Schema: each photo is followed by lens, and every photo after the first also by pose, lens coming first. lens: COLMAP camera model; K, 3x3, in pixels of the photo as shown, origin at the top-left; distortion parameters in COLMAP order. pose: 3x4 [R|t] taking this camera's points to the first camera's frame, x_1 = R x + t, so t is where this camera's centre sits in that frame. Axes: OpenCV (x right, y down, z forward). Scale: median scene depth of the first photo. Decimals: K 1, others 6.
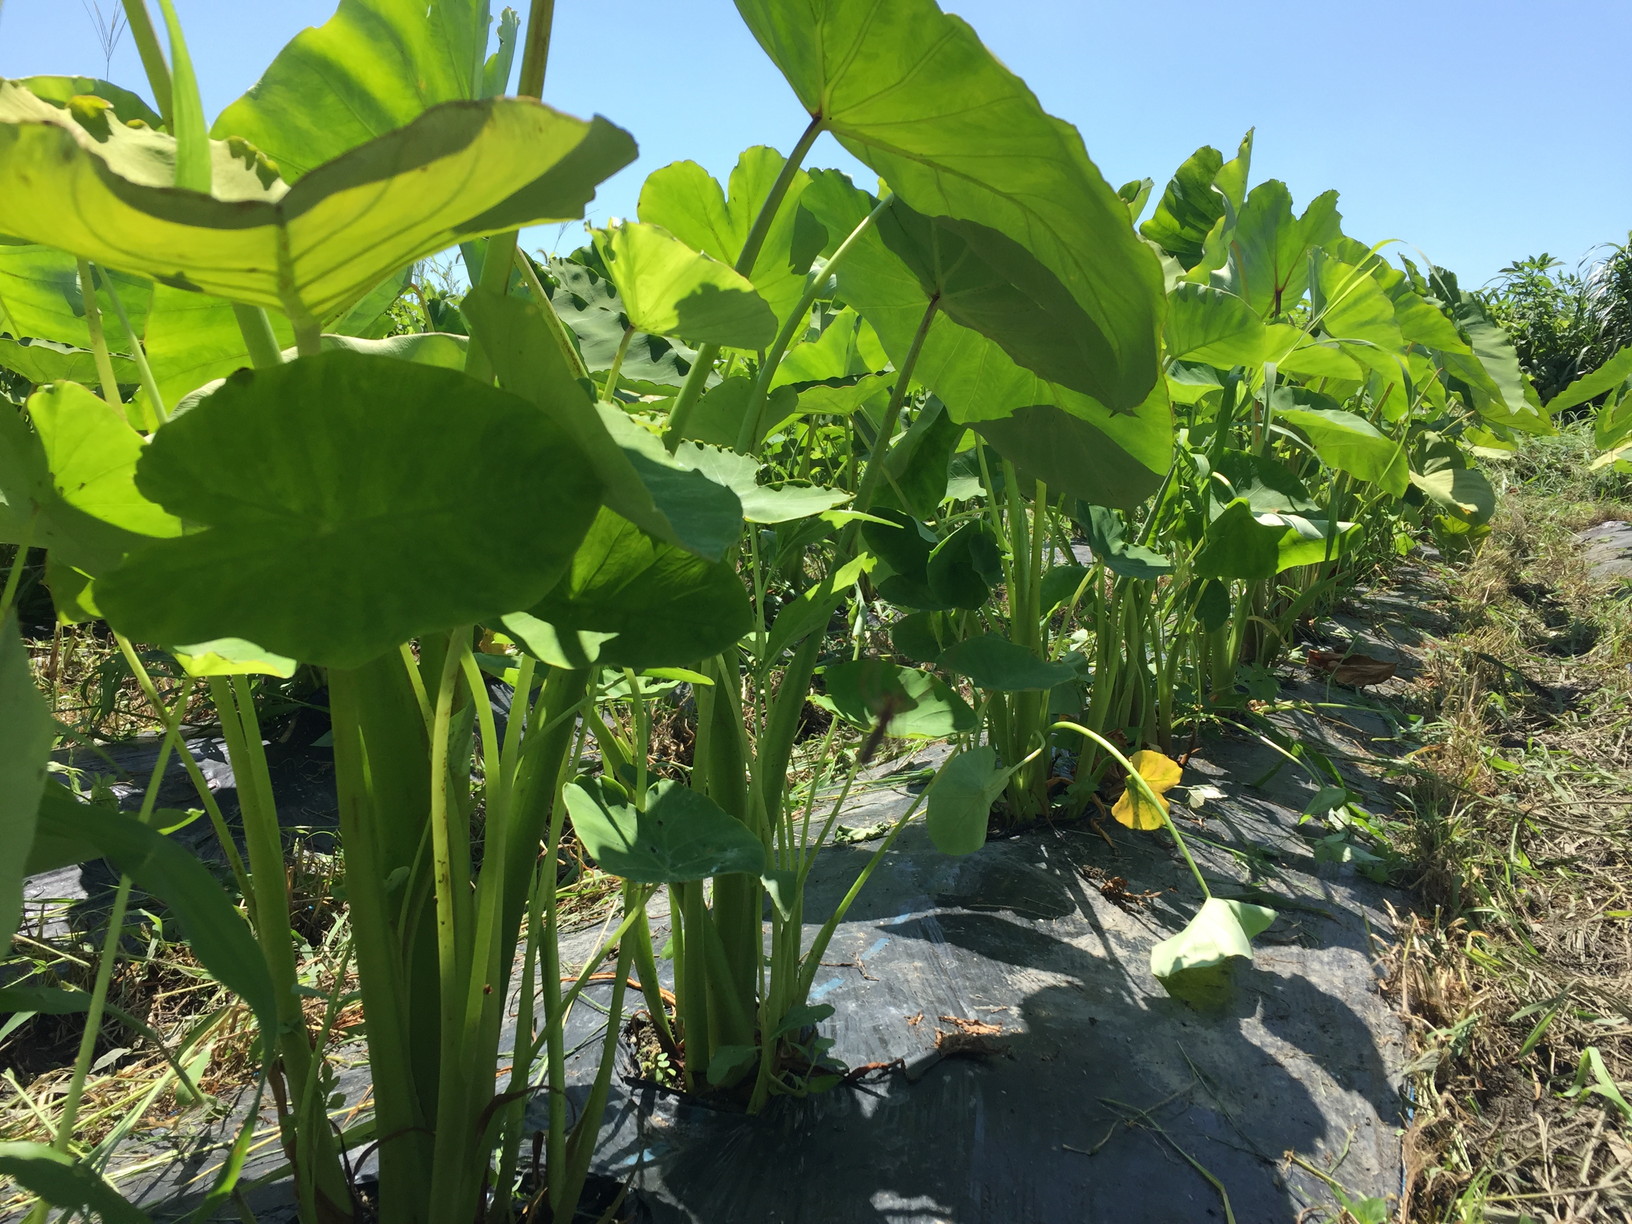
lens RADIAL K [[1393.4, 0, 816.0], [0, 1393.4, 616.5], [0, 0, 1]] dist [0.058964, -0.036363]
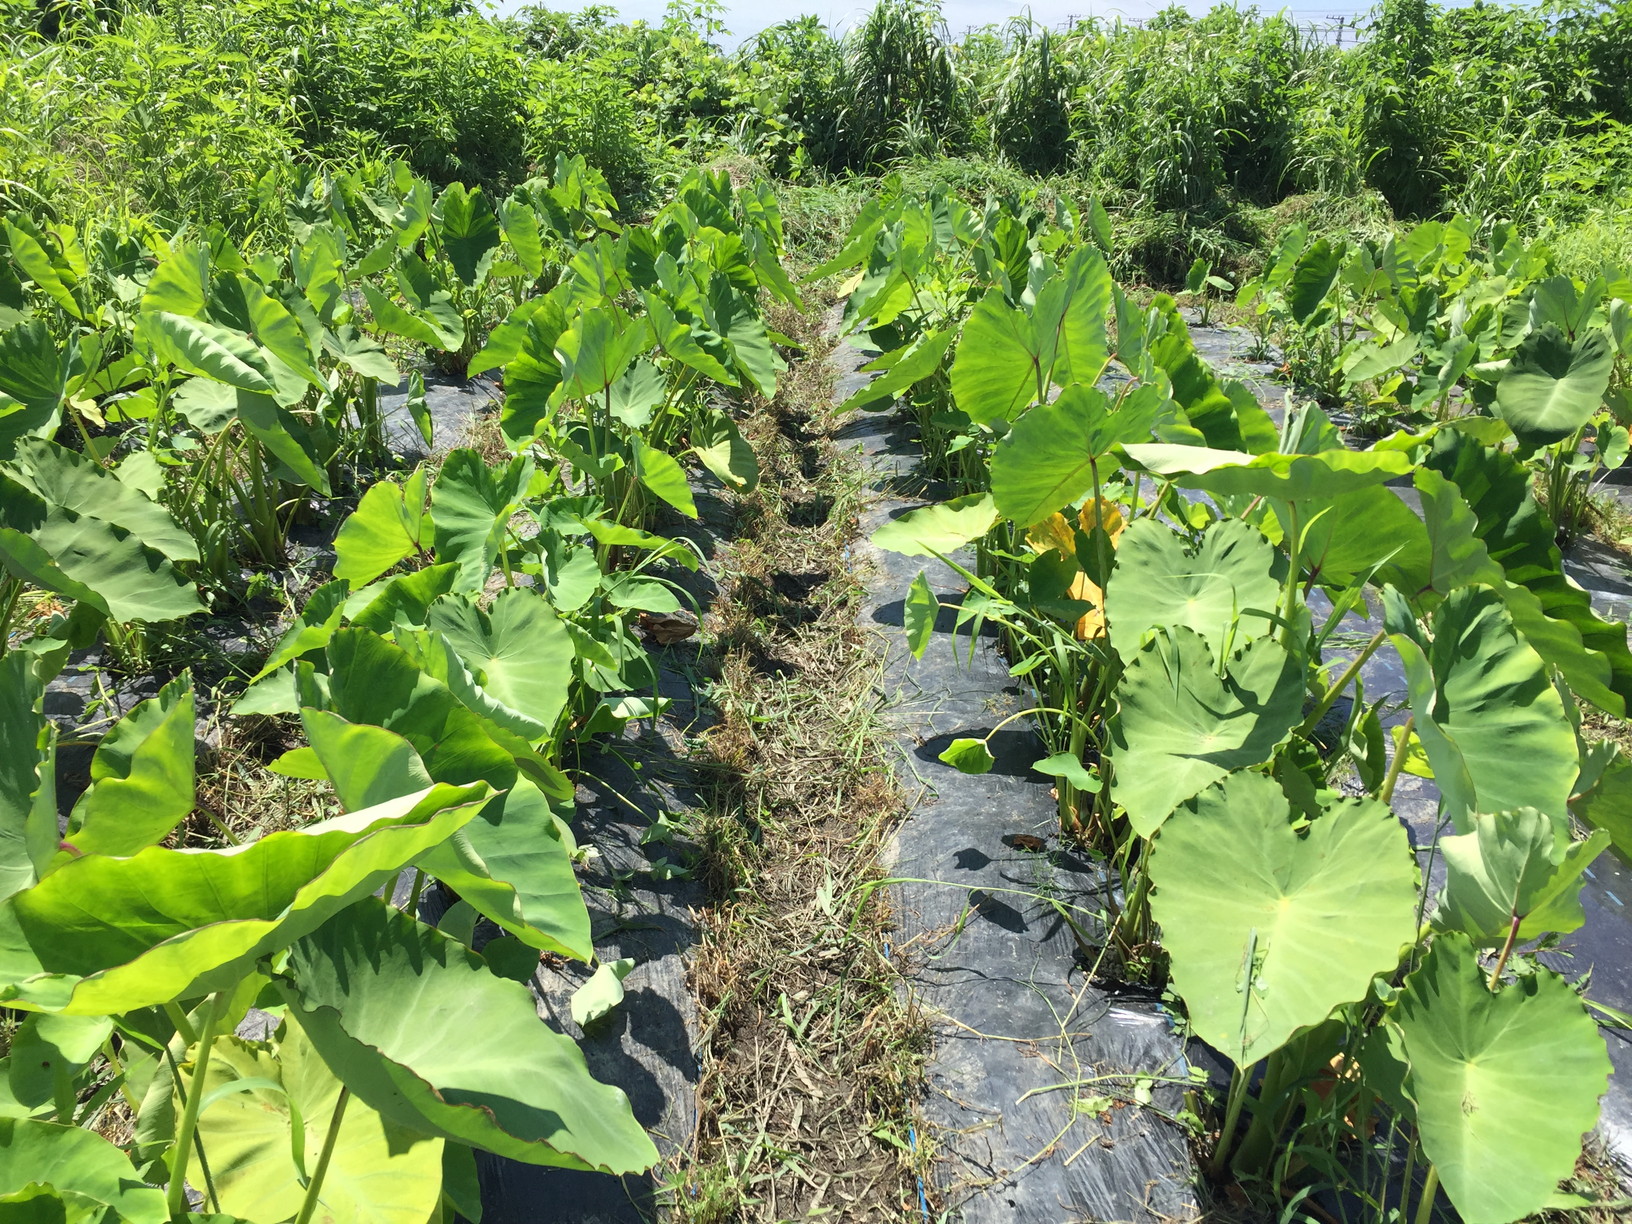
lens RADIAL K [[1393.4, 0, 808.4], [0, 1393.4, 623.3], [0, 0, 1]] dist [0.058964, -0.036363]
pose [[0.895713, -0.133967, 0.423971, -0.189408], [0.014340, 0.961738, 0.273594, -0.713627], [-0.444402, -0.238982, 0.863362, -0.589356]]
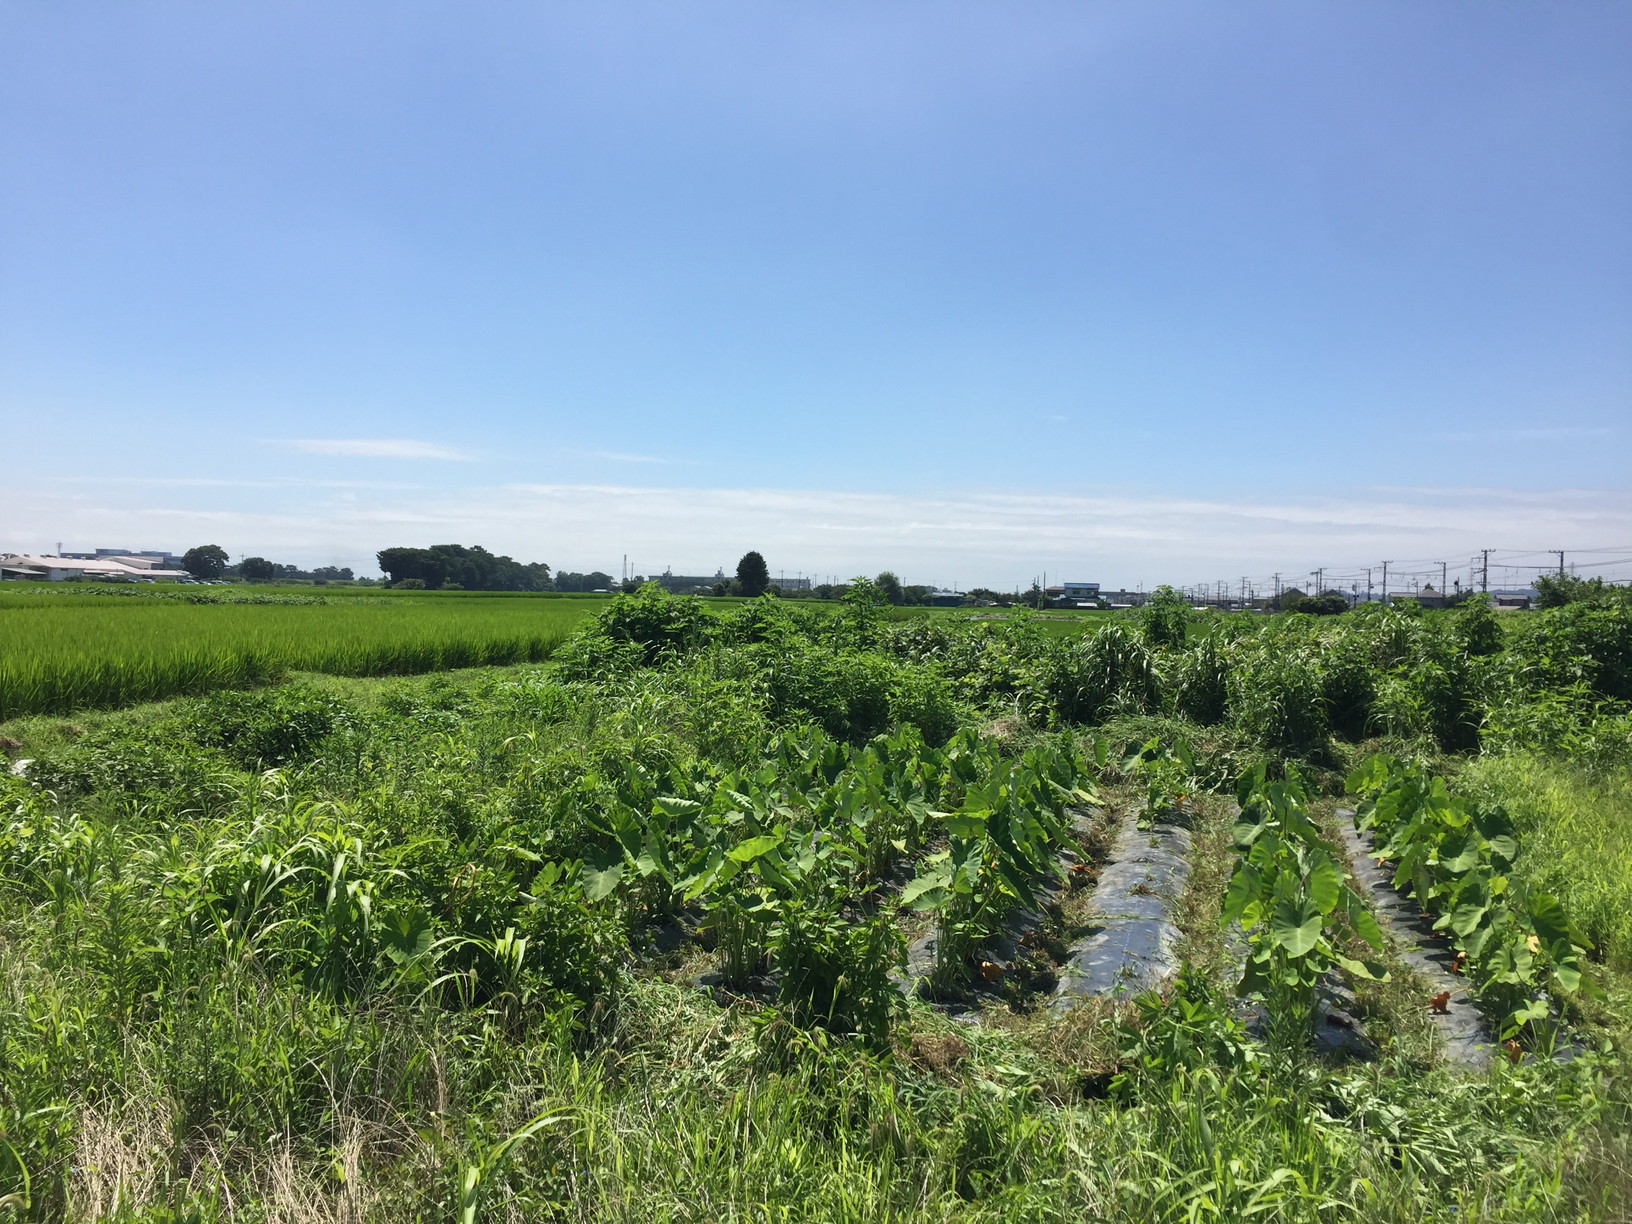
lens RADIAL K [[1393.4, 0, 813.4], [0, 1393.4, 610.6], [0, 0, 1]] dist [0.058964, -0.036363]
pose [[0.986383, -0.003944, 0.164417, -0.973397], [0.020824, 0.994661, -0.101071, -0.798534], [-0.163141, 0.103119, 0.981199, -6.505955]]
